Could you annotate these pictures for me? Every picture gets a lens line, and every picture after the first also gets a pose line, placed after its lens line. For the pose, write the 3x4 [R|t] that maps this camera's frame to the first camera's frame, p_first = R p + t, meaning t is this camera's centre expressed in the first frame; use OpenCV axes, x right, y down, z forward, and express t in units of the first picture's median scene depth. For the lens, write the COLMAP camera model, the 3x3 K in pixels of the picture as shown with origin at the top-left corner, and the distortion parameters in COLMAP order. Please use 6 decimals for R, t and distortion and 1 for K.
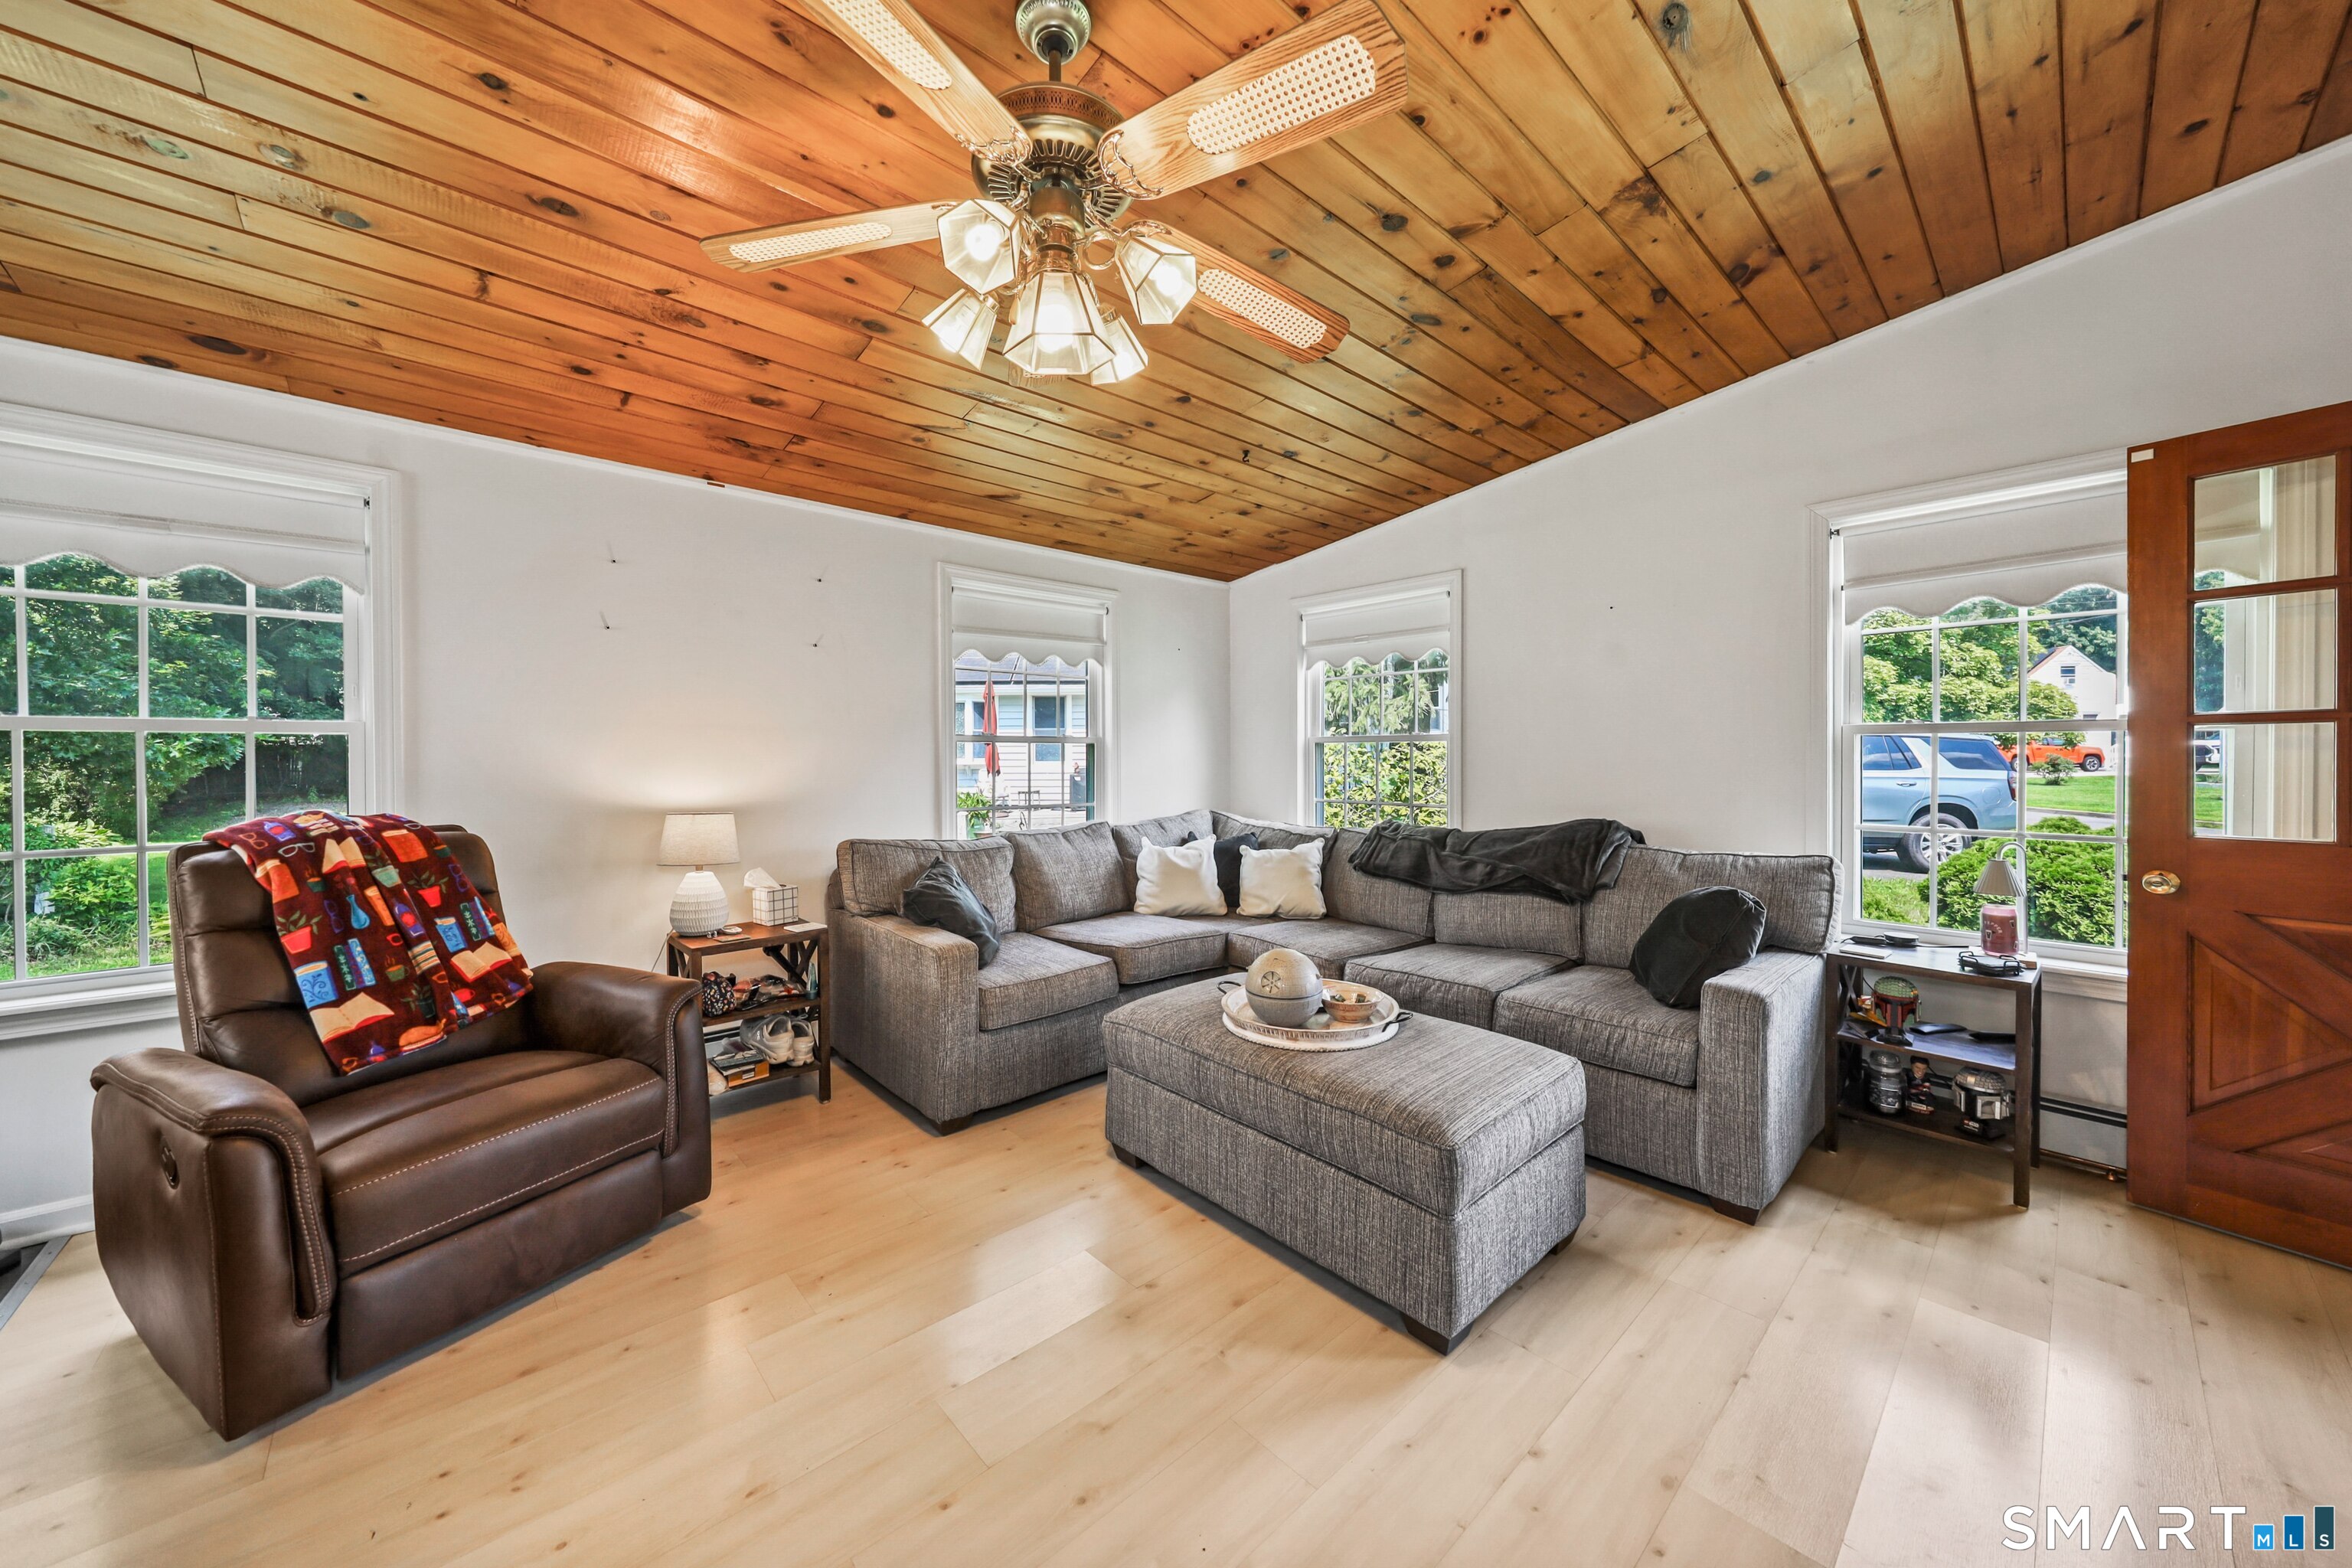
lens RADIAL K [[800.7, 0, 1188.8], [0, 800.7, 765.0], [0, 0, 1]] dist [0.001598, -0.000619]
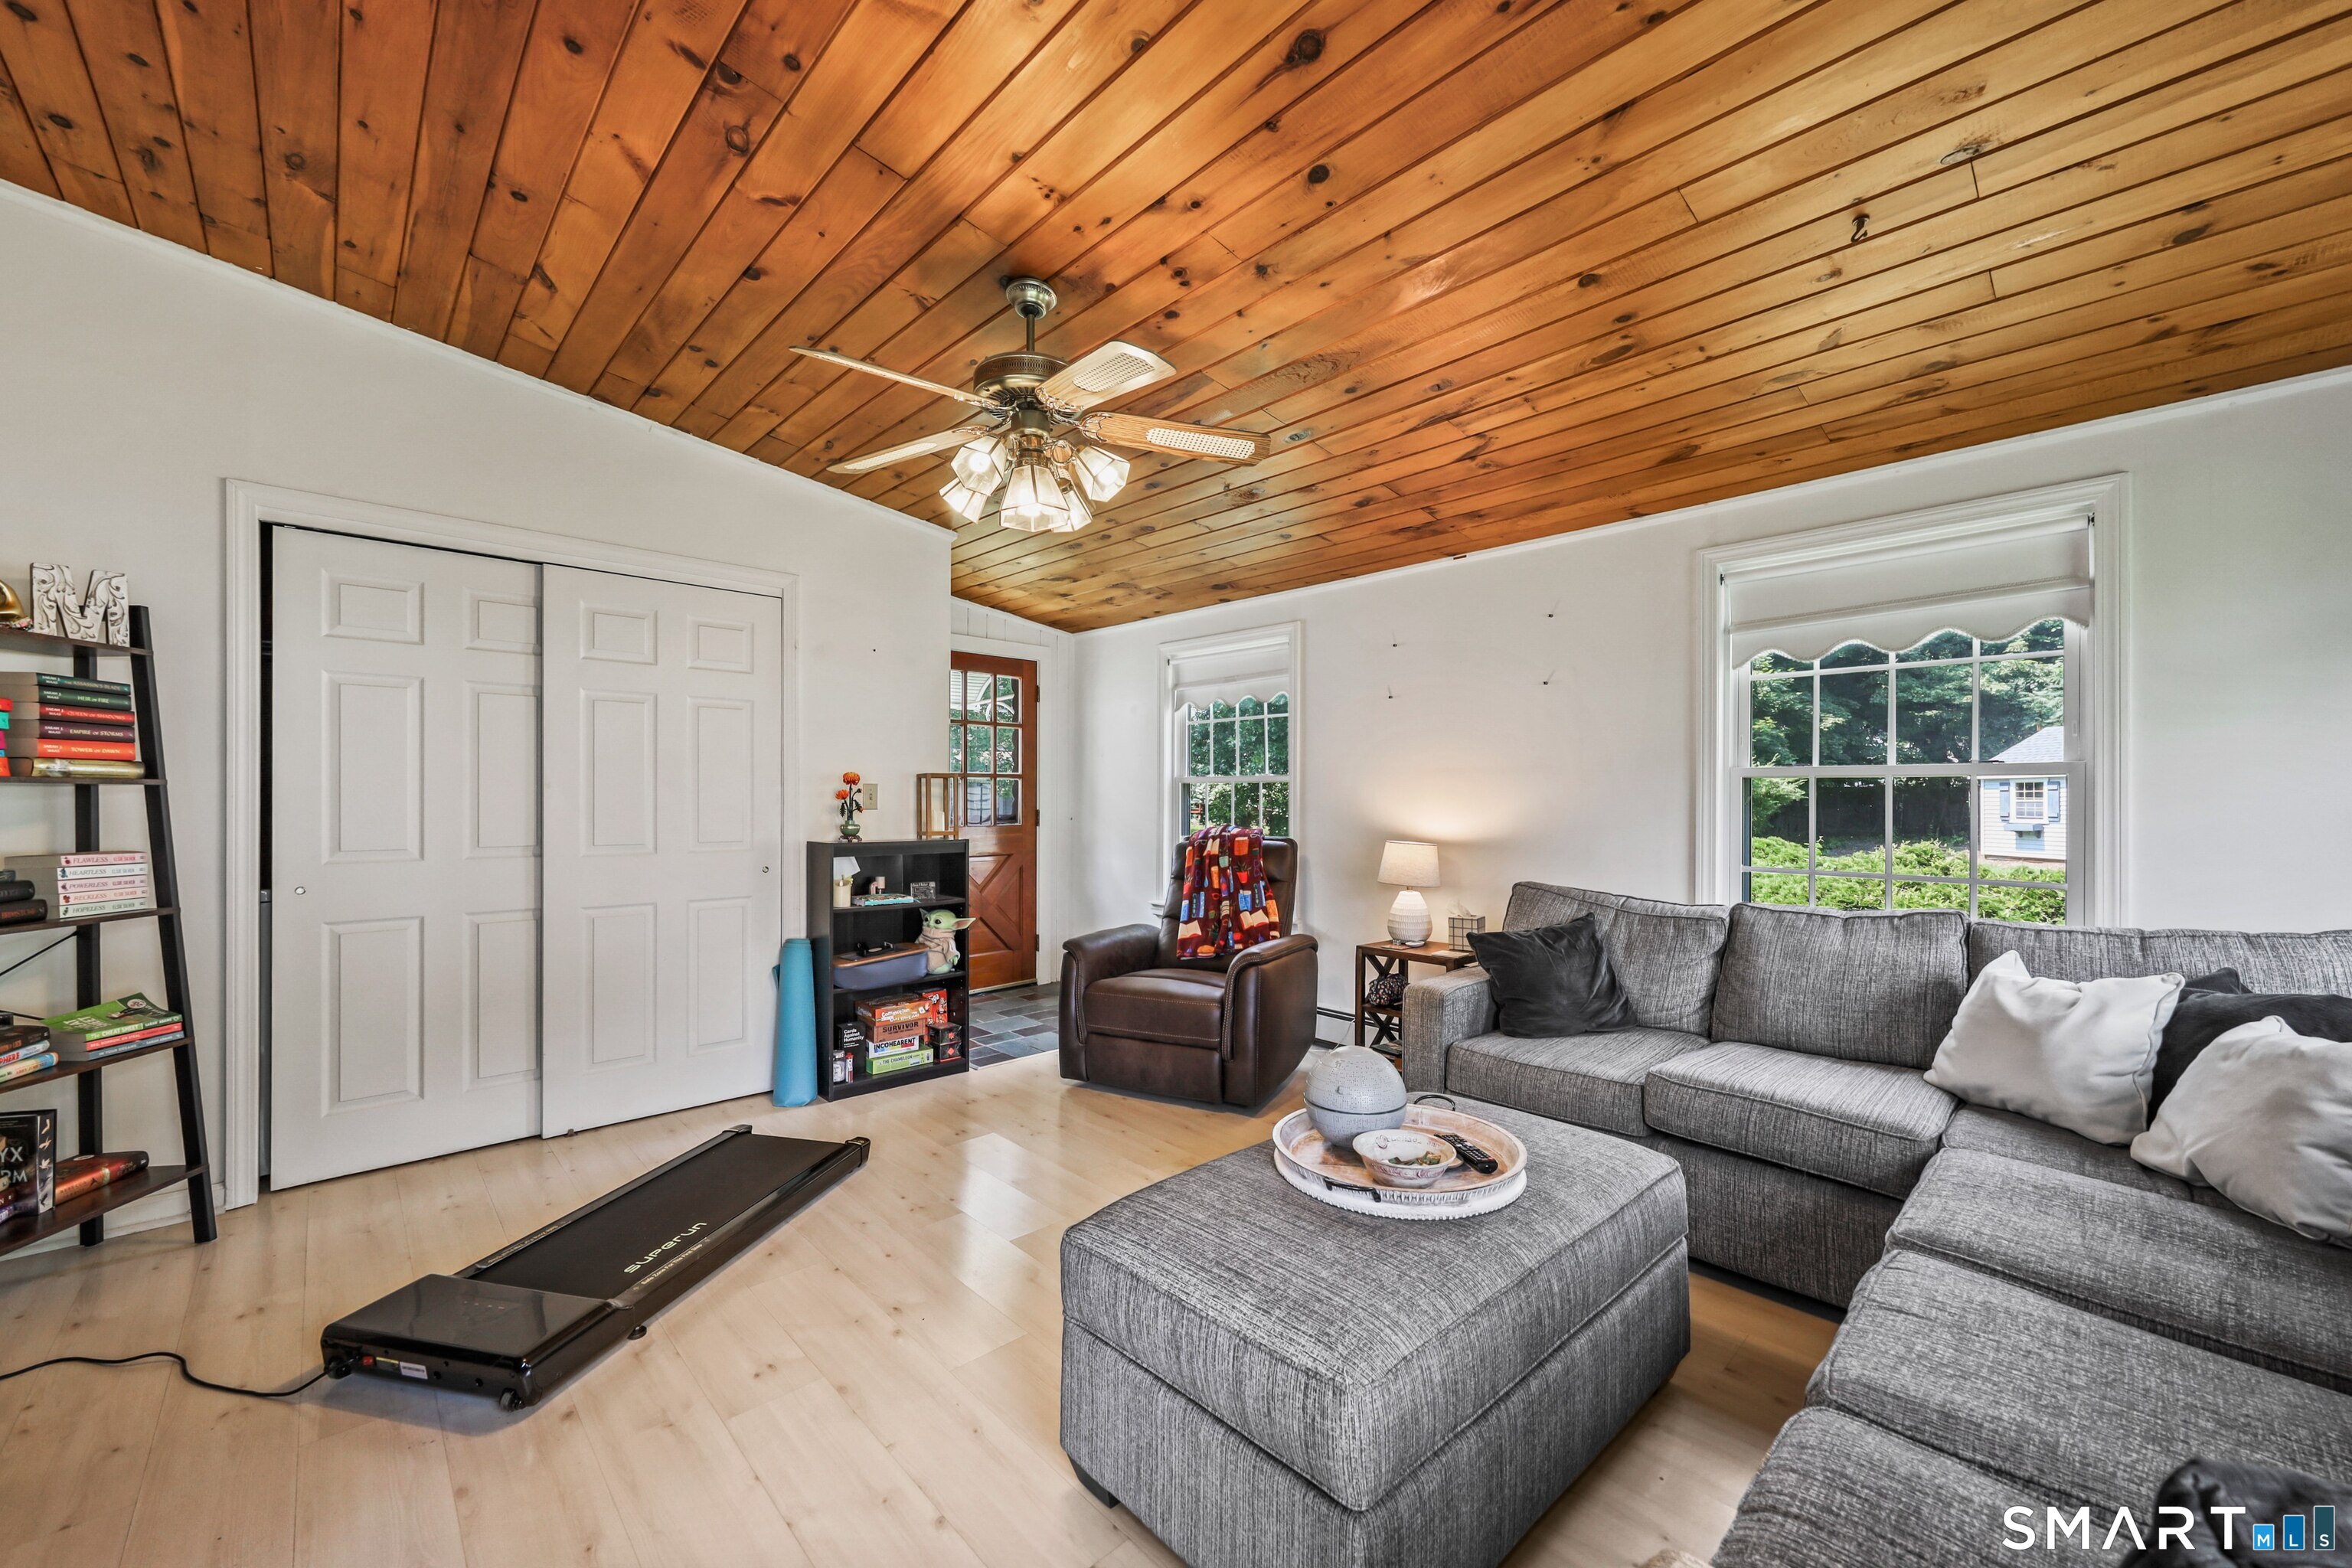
lens RADIAL K [[919.2, 0, 1190.7], [0, 919.2, 800.0], [0, 0, 1]] dist [-0.001235, -0.000003]
pose [[0.030742, 0.005105, -0.999514, 0.727189], [-0.013543, 0.999897, 0.004690, -0.005434], [0.999436, 0.013393, 0.030808, 0.594861]]
